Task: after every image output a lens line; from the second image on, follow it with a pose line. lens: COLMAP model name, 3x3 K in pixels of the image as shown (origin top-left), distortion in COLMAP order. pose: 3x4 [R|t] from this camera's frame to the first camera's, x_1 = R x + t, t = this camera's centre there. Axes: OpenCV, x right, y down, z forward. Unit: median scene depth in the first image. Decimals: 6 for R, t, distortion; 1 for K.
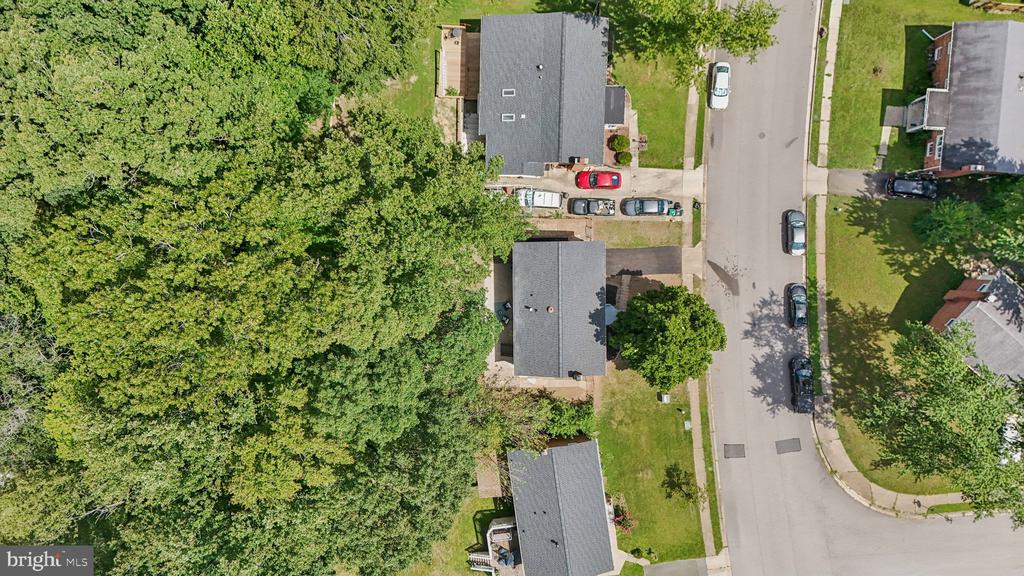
lens RADIAL K [[753.0, 0, 512.0], [0, 753.0, 288.0], [0, 0, 1]] dist [0.083776, -0.096549]
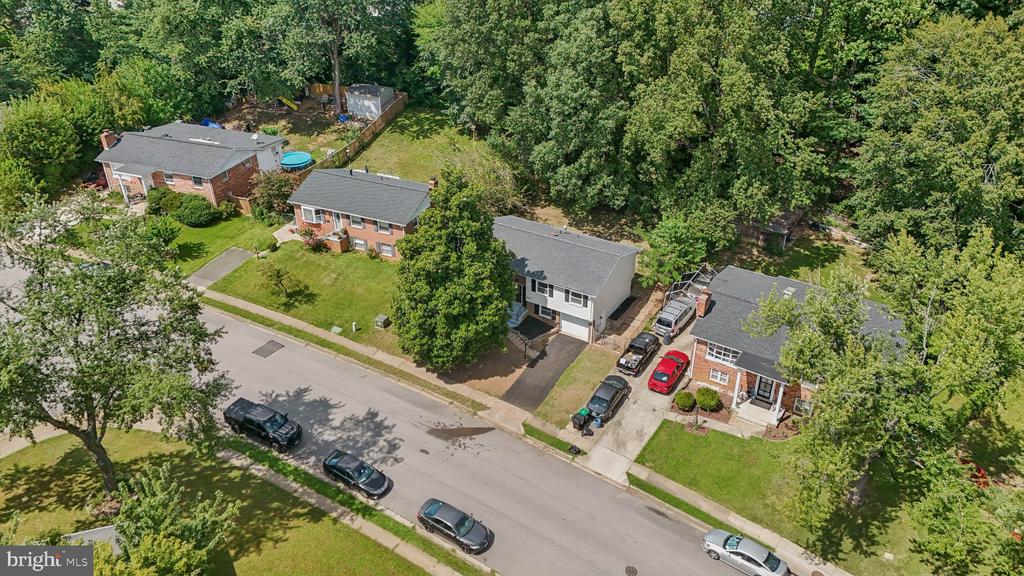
lens RADIAL K [[753.0, 0, 512.0], [0, 753.0, 288.0], [0, 0, 1]] dist [0.083776, -0.096549]
pose [[-0.533500, 0.454805, -0.713113, 0.677412], [-0.845739, -0.296970, 0.443322, -0.312329], [-0.010148, 0.839620, 0.543080, 0.530210]]
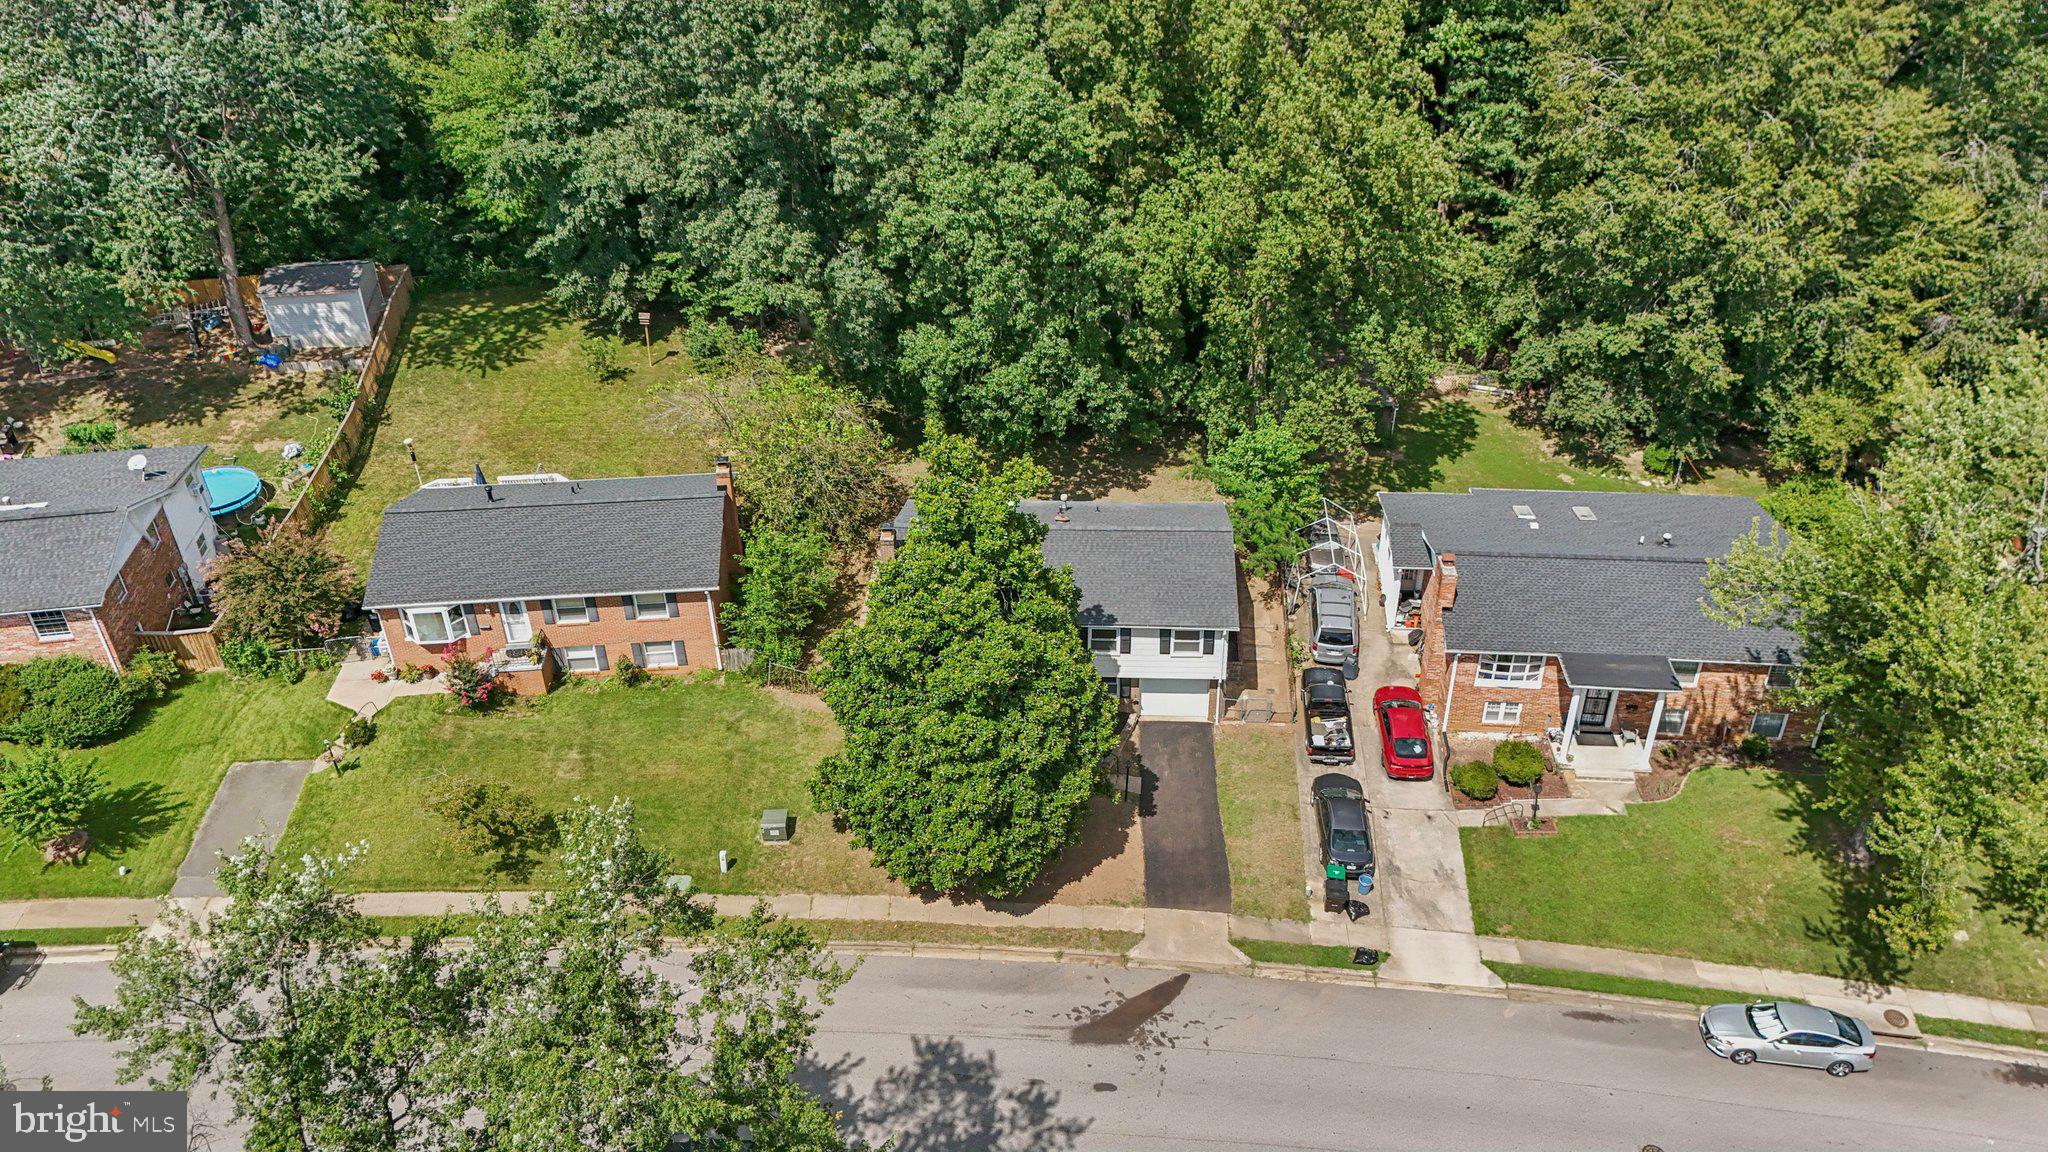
lens RADIAL K [[1506.0, 0, 1024.0], [0, 1506.0, 576.0], [0, 0, 1]] dist [0.083776, -0.096549]
pose [[-0.063937, 0.563055, -0.823942, 0.680260], [-0.997873, -0.046578, 0.045604, 0.009761], [-0.012700, 0.825106, 0.564836, 0.523662]]
